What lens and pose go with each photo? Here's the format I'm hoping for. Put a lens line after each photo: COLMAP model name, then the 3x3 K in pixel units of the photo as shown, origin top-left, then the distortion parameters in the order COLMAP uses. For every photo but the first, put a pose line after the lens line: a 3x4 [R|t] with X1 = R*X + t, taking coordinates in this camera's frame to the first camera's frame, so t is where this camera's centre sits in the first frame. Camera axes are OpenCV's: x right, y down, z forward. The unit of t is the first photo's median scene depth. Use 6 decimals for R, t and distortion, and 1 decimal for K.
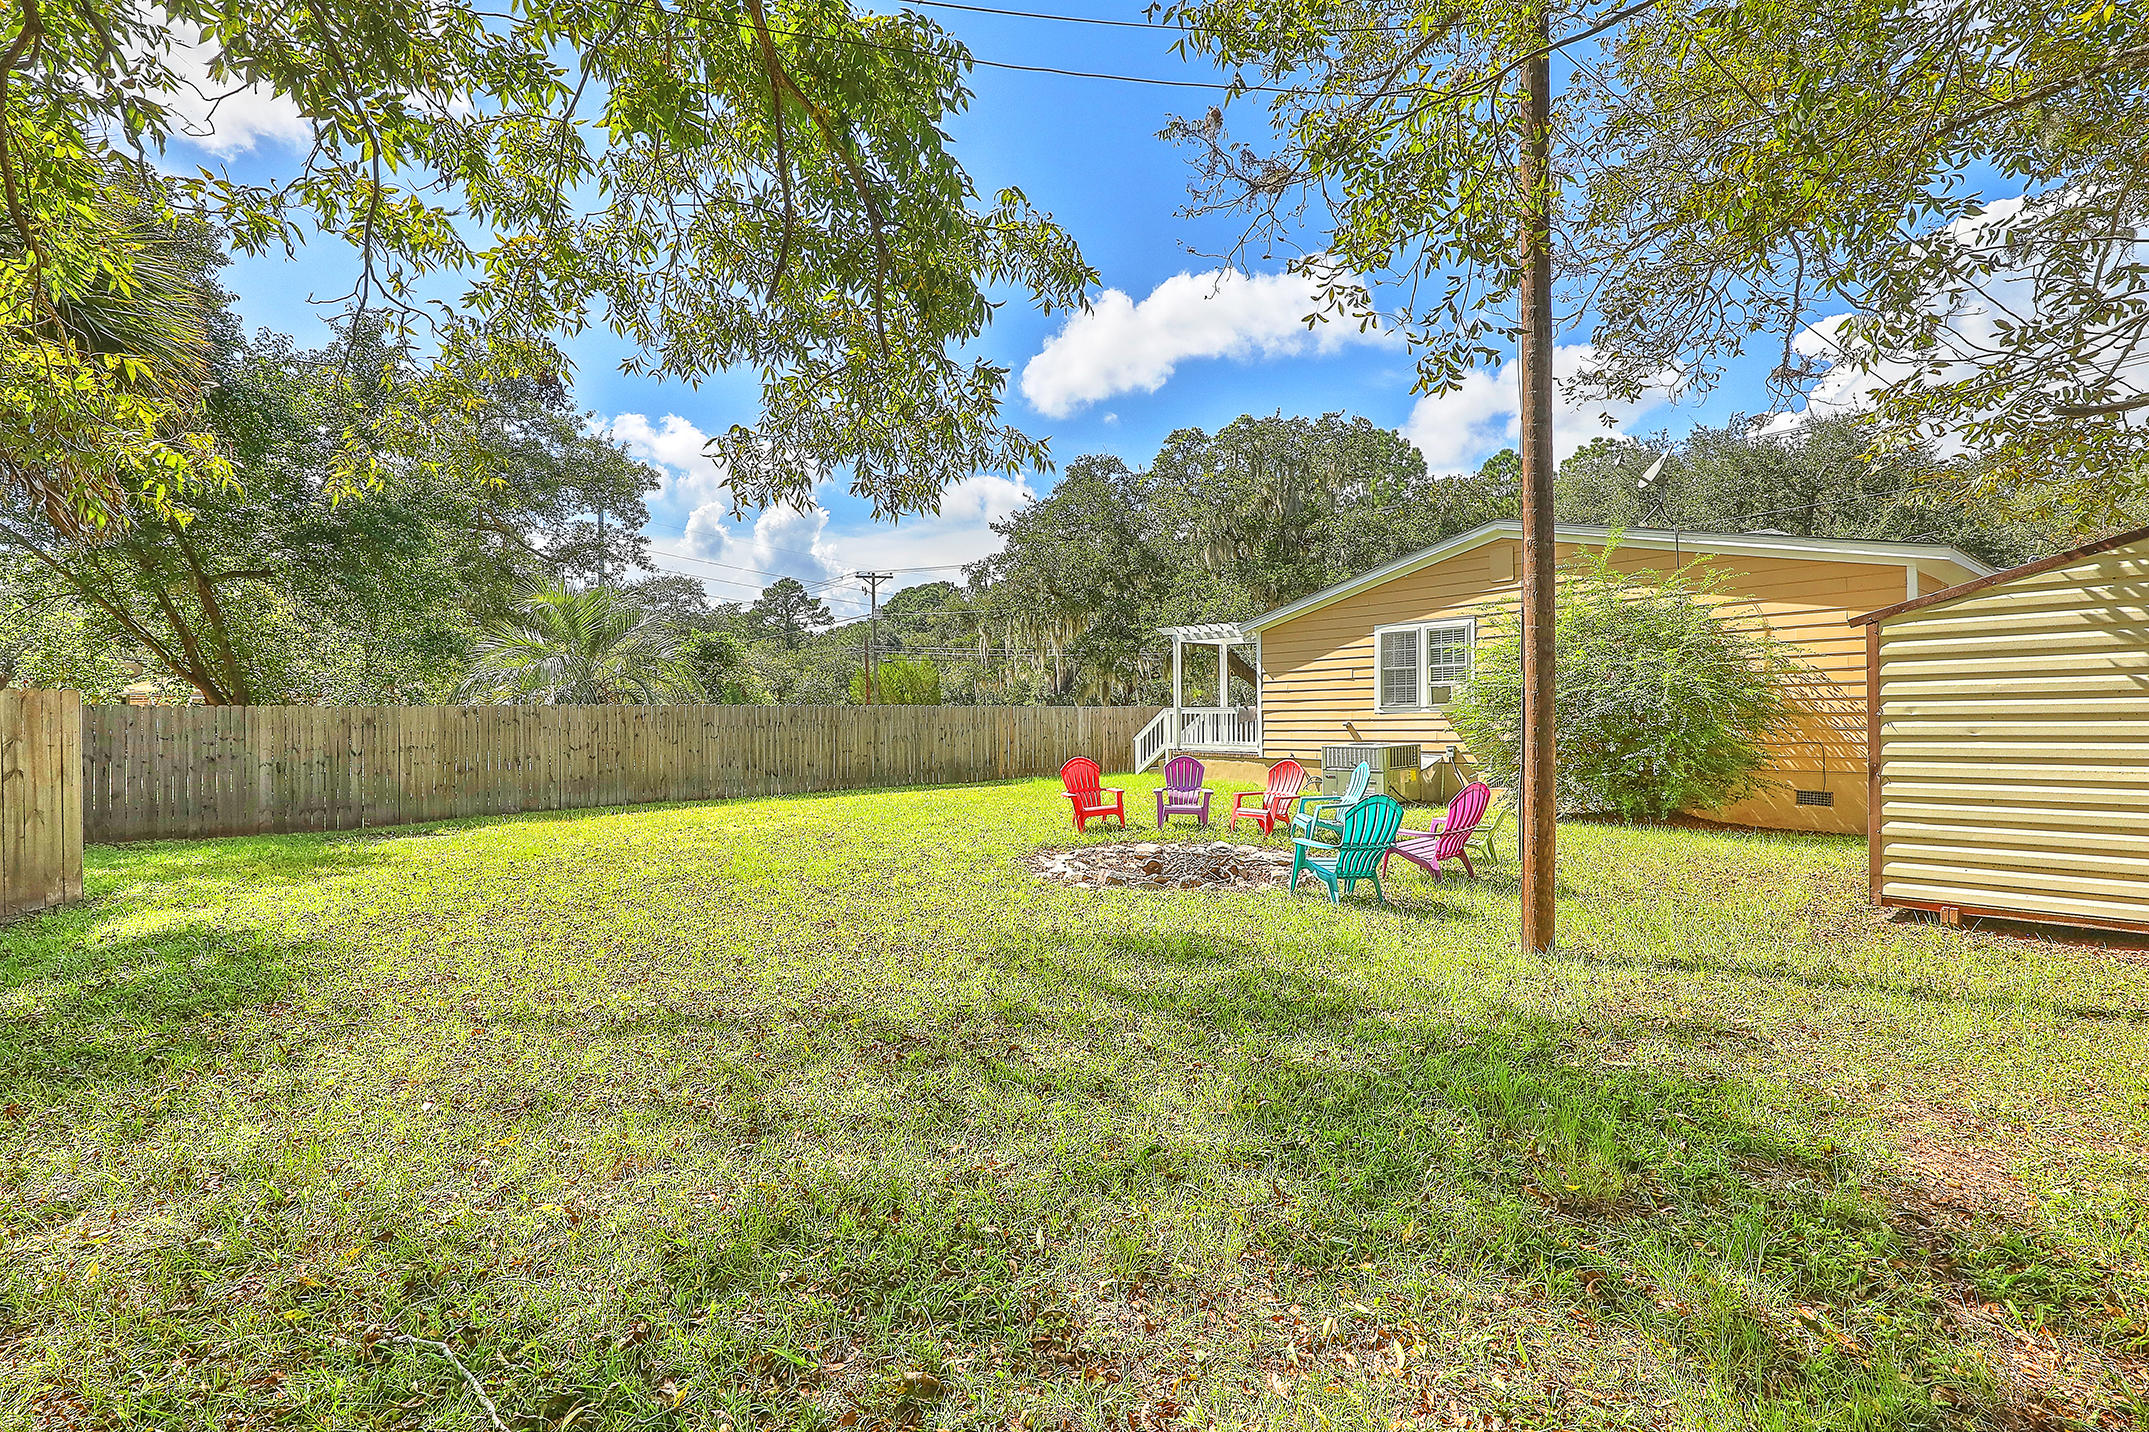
lens RADIAL K [[978.9, 0, 1080.6], [0, 978.9, 719.0], [0, 0, 1]] dist [0.003625, 0.000233]
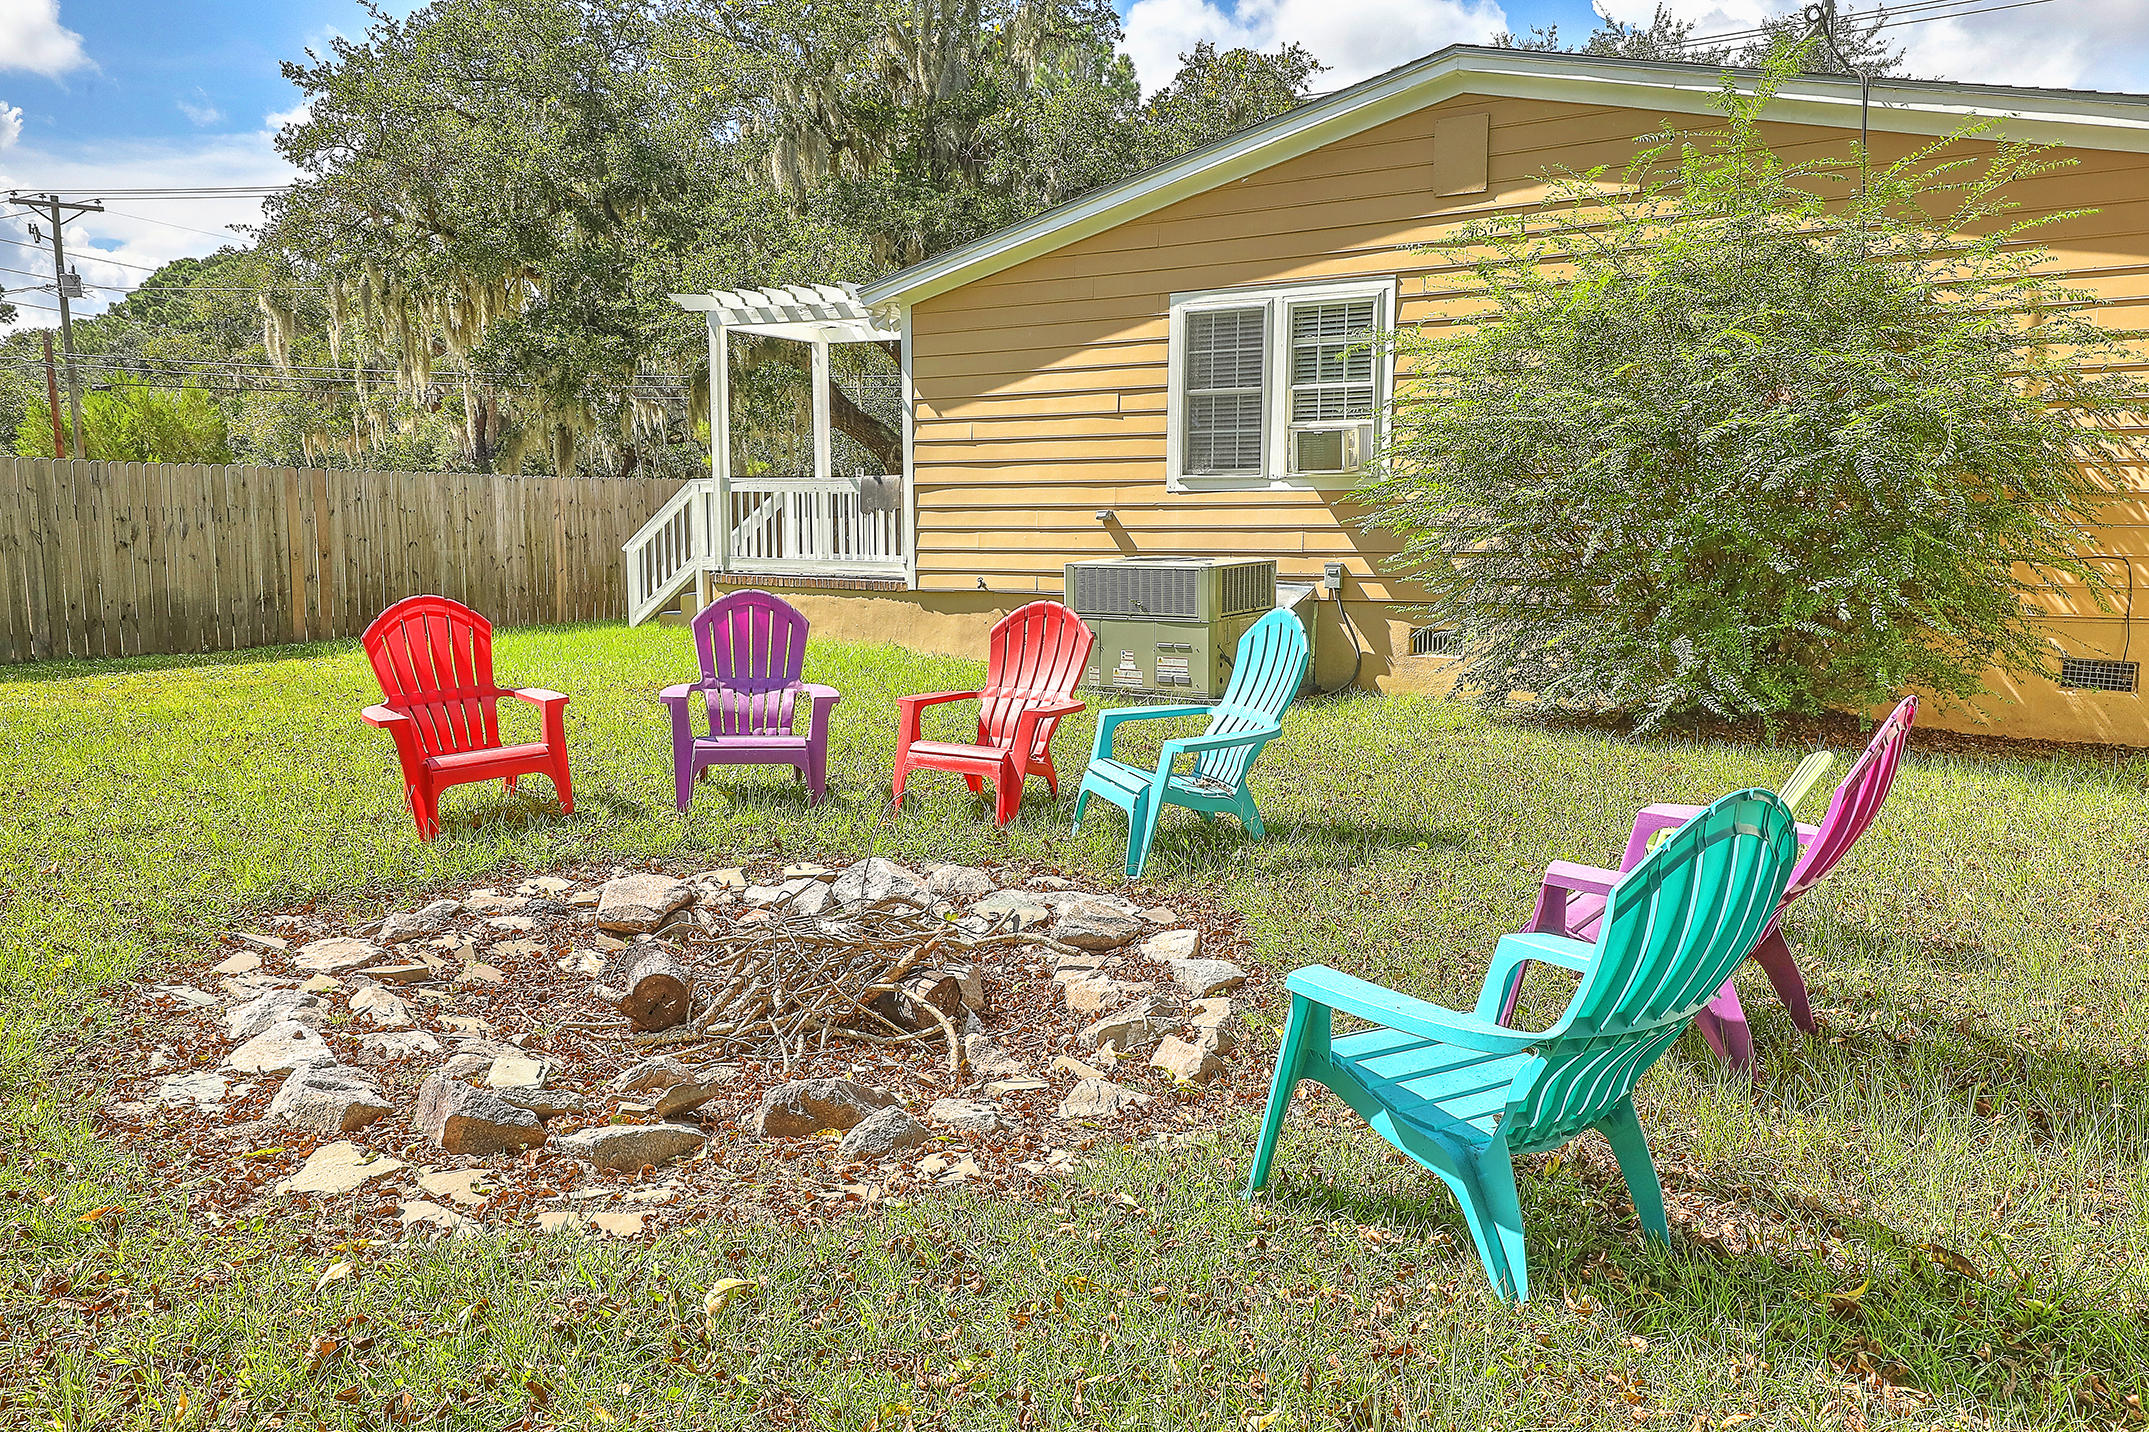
lens RADIAL K [[1549.7, 0, 1088.7], [0, 1549.7, 717.7], [0, 0, 1]] dist [0.005783, 0.000951]
pose [[0.945199, -0.030702, 0.325048, 0.028200], [-0.010368, 0.992244, 0.123869, 0.009299], [-0.326330, -0.120451, 0.937550, 0.316934]]
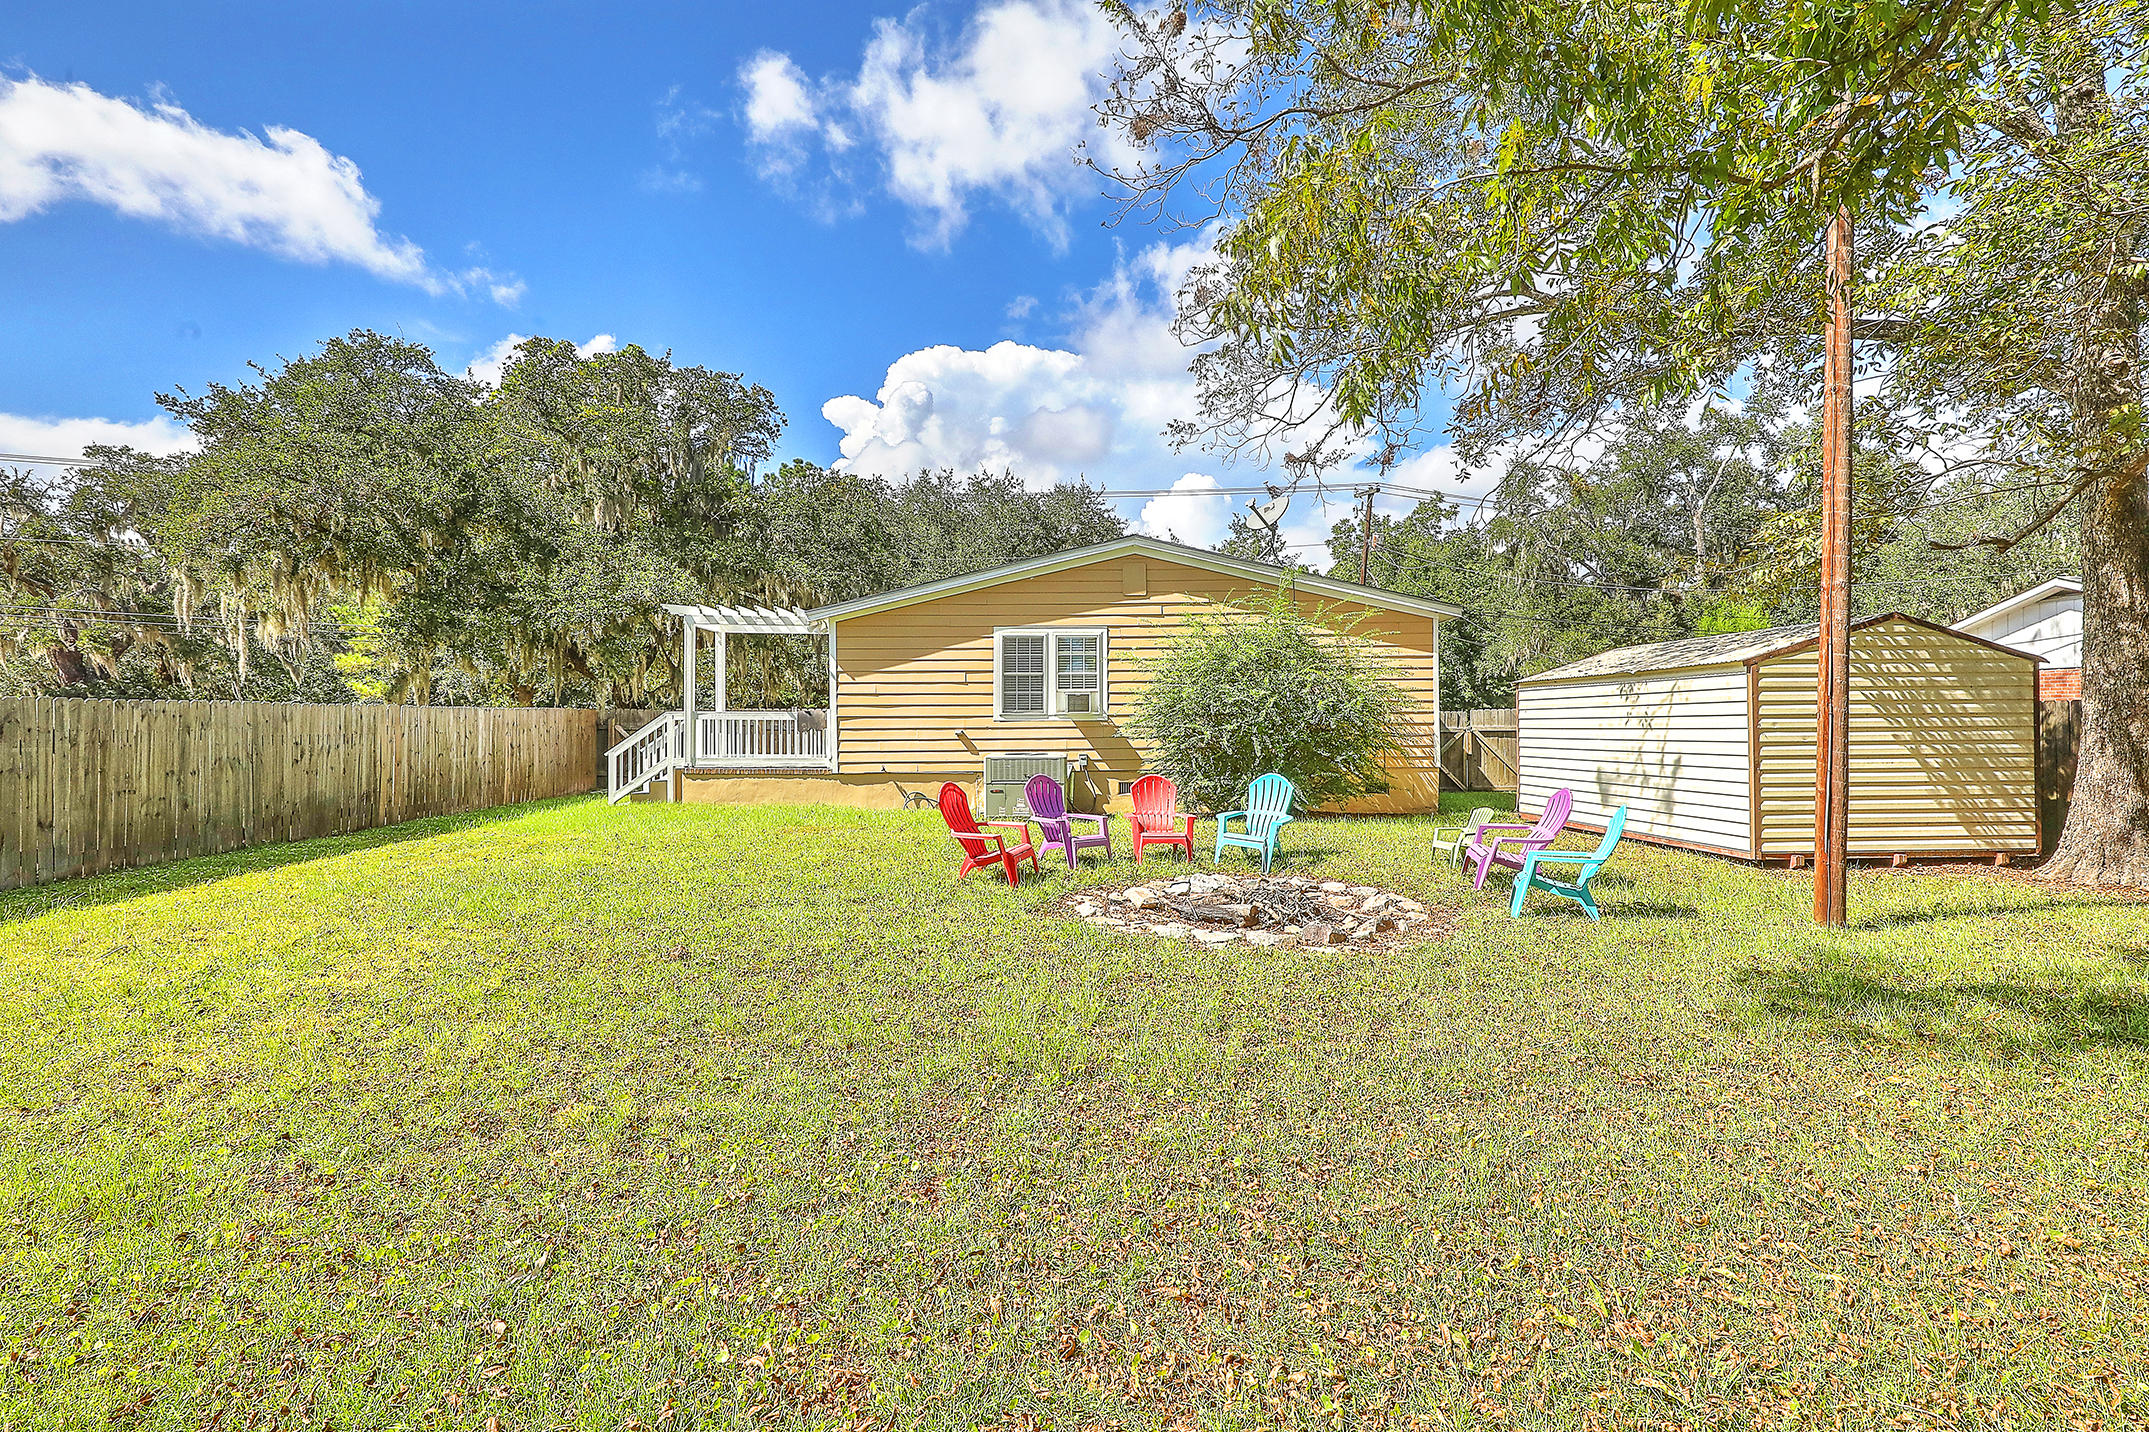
lens RADIAL K [[978.9, 0, 1080.9], [0, 978.9, 717.6], [0, 0, 1]] dist [0.003625, 0.000233]
pose [[0.623798, 0.006949, 0.781555, -0.366362], [-0.002473, 0.999973, -0.006917, -0.002743], [-0.781582, 0.002382, 0.623798, 0.345831]]
